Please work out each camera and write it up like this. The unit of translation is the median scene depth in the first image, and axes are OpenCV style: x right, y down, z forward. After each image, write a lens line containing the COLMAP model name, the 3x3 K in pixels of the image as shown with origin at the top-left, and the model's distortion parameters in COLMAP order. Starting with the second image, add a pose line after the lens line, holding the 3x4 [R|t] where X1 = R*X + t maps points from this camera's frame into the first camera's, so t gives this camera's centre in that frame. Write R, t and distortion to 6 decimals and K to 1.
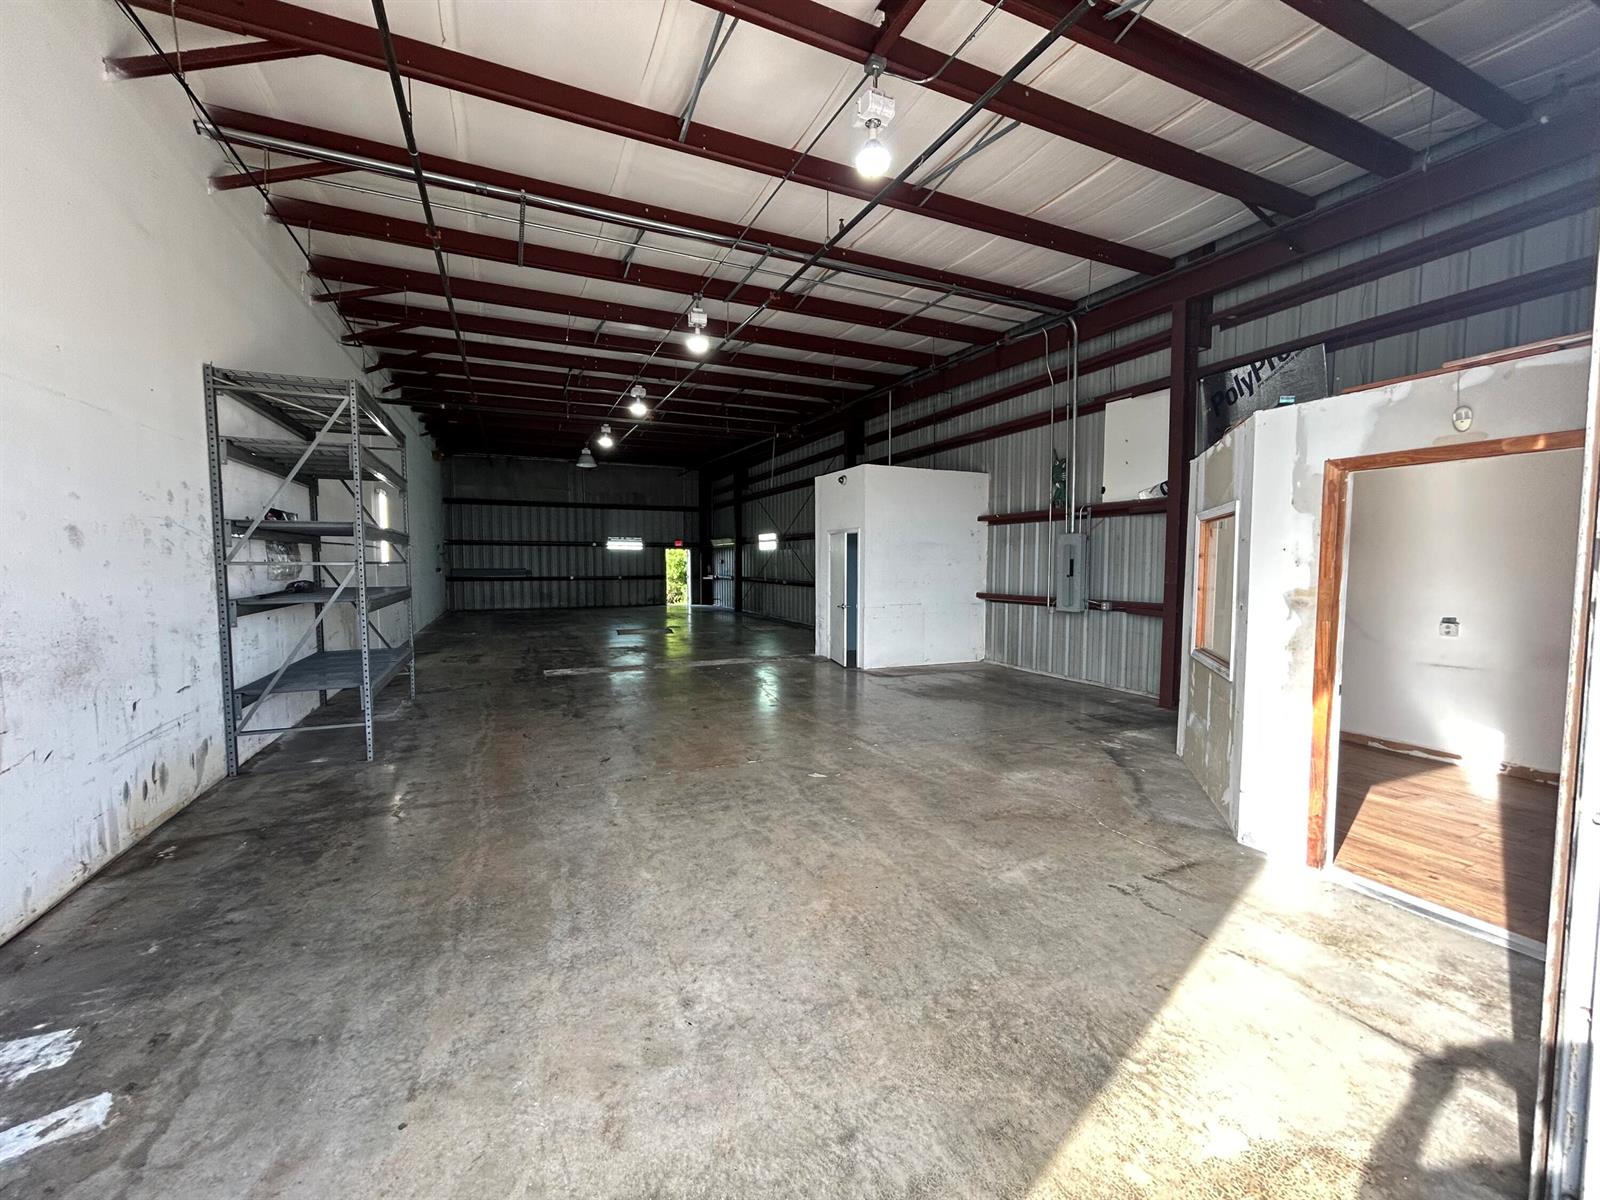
lens RADIAL K [[645.5, 0, 800.3], [0, 645.5, 598.2], [0, 0, 1]] dist [0.000822, 0.000167]
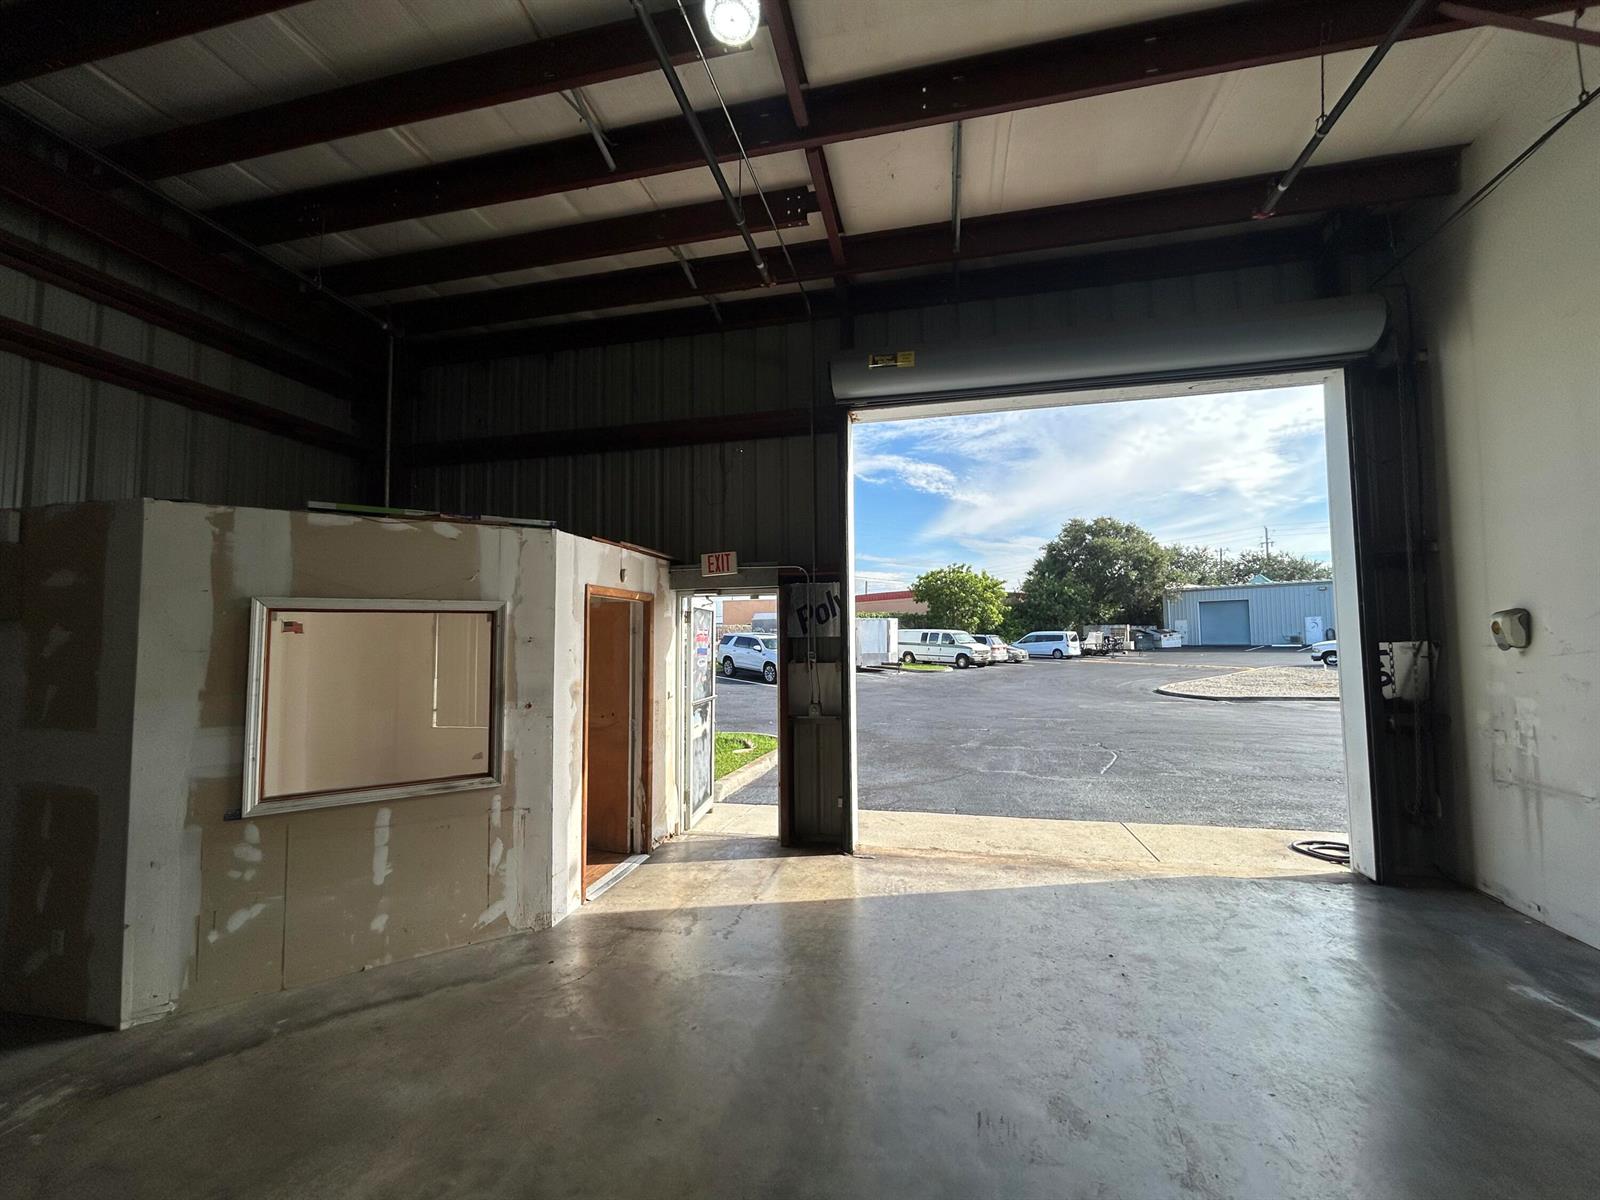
lens RADIAL K [[645.5, 0, 799.7], [0, 645.5, 608.7], [0, 0, 1]] dist [0.000822, 0.000167]
pose [[-0.800773, 0.039670, 0.597653, -0.358569], [0.045896, 0.998935, -0.004811, -0.142837], [-0.597208, 0.023577, -0.801740, 1.907323]]
